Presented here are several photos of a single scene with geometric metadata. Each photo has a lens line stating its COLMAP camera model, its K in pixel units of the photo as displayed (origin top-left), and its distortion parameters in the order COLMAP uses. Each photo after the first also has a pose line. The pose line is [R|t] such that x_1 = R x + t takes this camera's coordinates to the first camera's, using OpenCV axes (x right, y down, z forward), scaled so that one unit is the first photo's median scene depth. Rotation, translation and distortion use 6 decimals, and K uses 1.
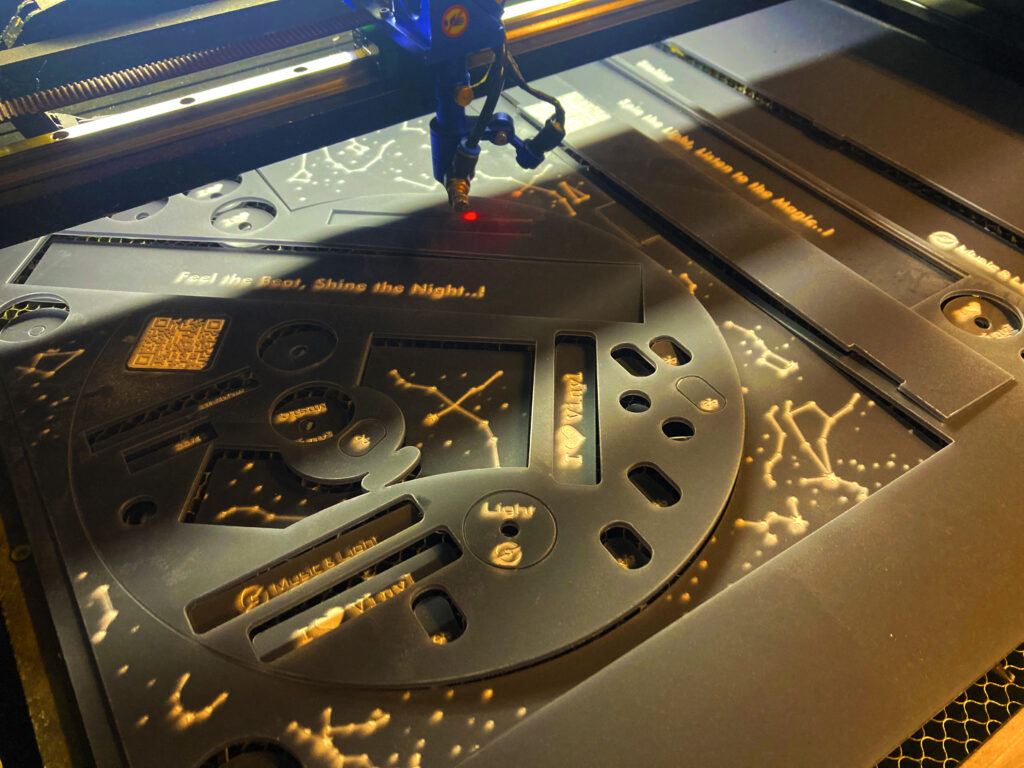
lens RADIAL K [[845.0, 0, 512.0], [0, 845.0, 384.0], [0, 0, 1]] dist [0.010789, 0.001122]
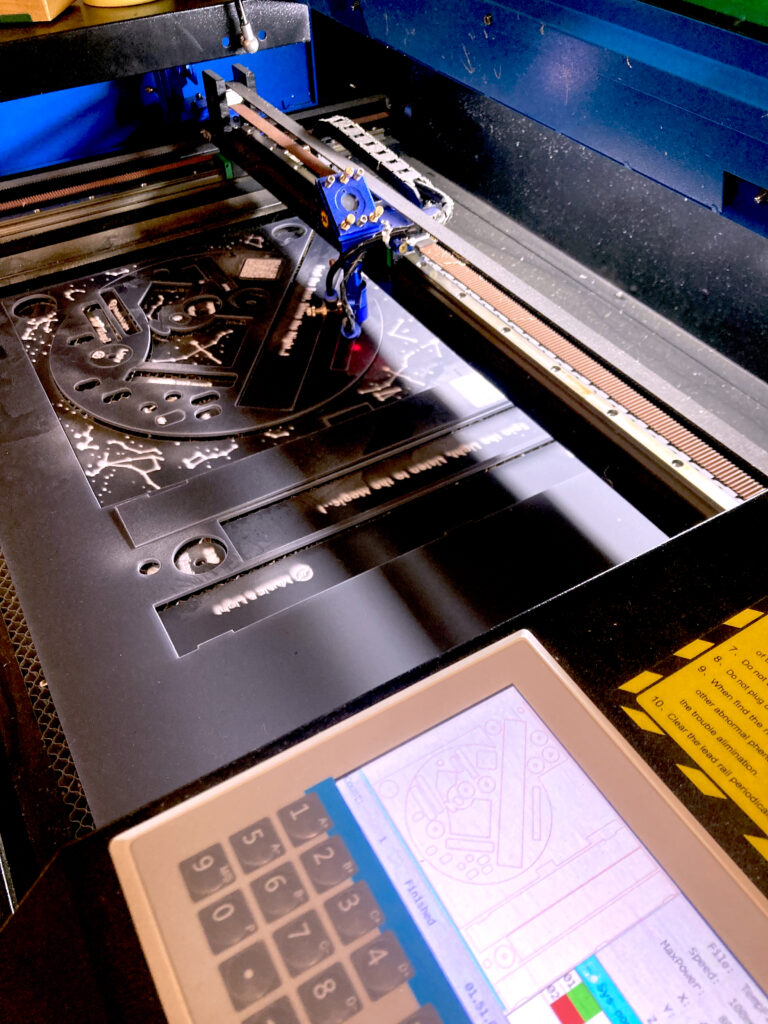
lens RADIAL K [[845.0, 0, 384.0], [0, 845.0, 512.0], [0, 0, 1]] dist [0.010789, 0.001122]
pose [[-0.050781, 0.706896, -0.705492, 1.566469], [-0.702090, 0.477121, 0.528607, -1.132042], [0.710275, 0.522162, 0.472076, 0.556703]]
